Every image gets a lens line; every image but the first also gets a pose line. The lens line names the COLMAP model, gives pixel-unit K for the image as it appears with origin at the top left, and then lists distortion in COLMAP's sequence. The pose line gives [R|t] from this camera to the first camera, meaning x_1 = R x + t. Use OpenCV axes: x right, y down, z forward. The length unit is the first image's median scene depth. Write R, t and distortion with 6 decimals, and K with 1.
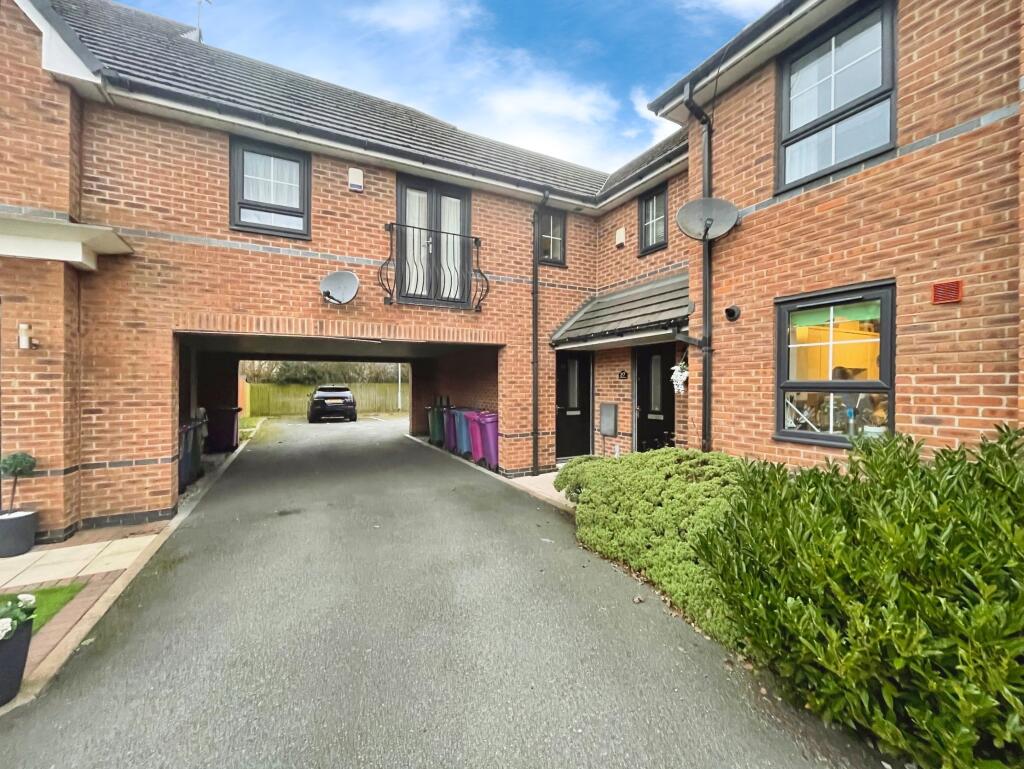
lens RADIAL K [[415.2, 0, 513.5], [0, 415.2, 382.8], [0, 0, 1]] dist [-0.000605, 0.001321]
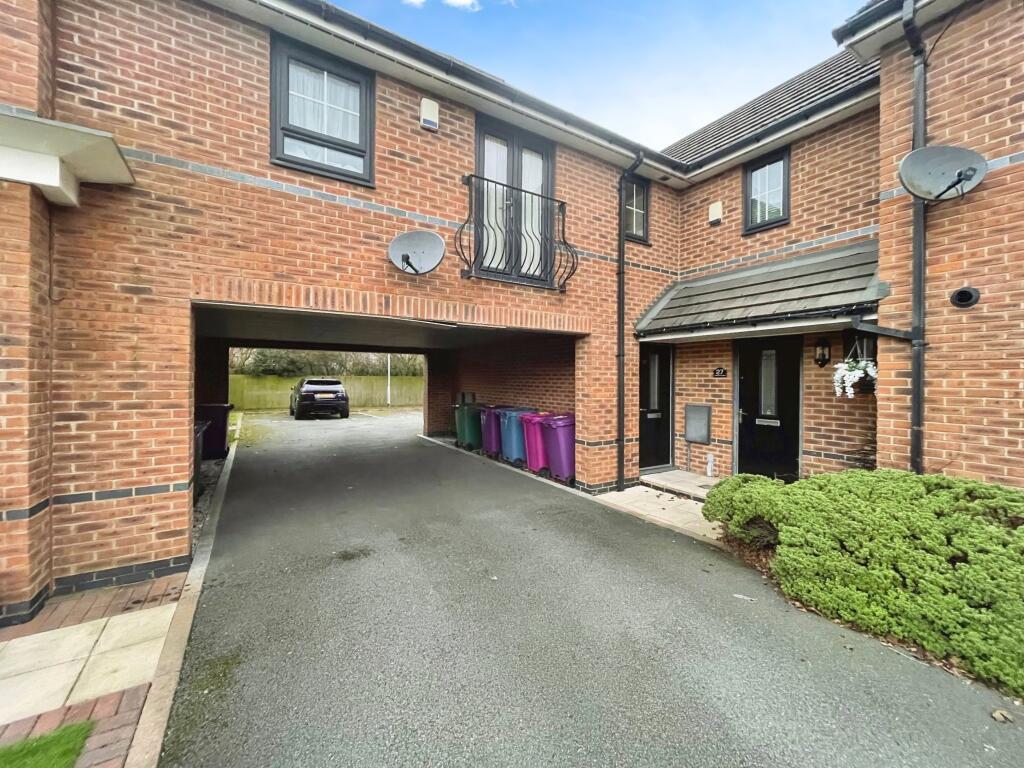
lens RADIAL K [[412.2, 0, 512.7], [0, 412.2, 380.7], [0, 0, 1]] dist [-0.000631, -0.000259]
pose [[0.996582, 0.013016, 0.081582, -0.324361], [-0.013766, 0.999868, 0.008645, -0.004691], [-0.081458, -0.009739, 0.996629, 0.254811]]
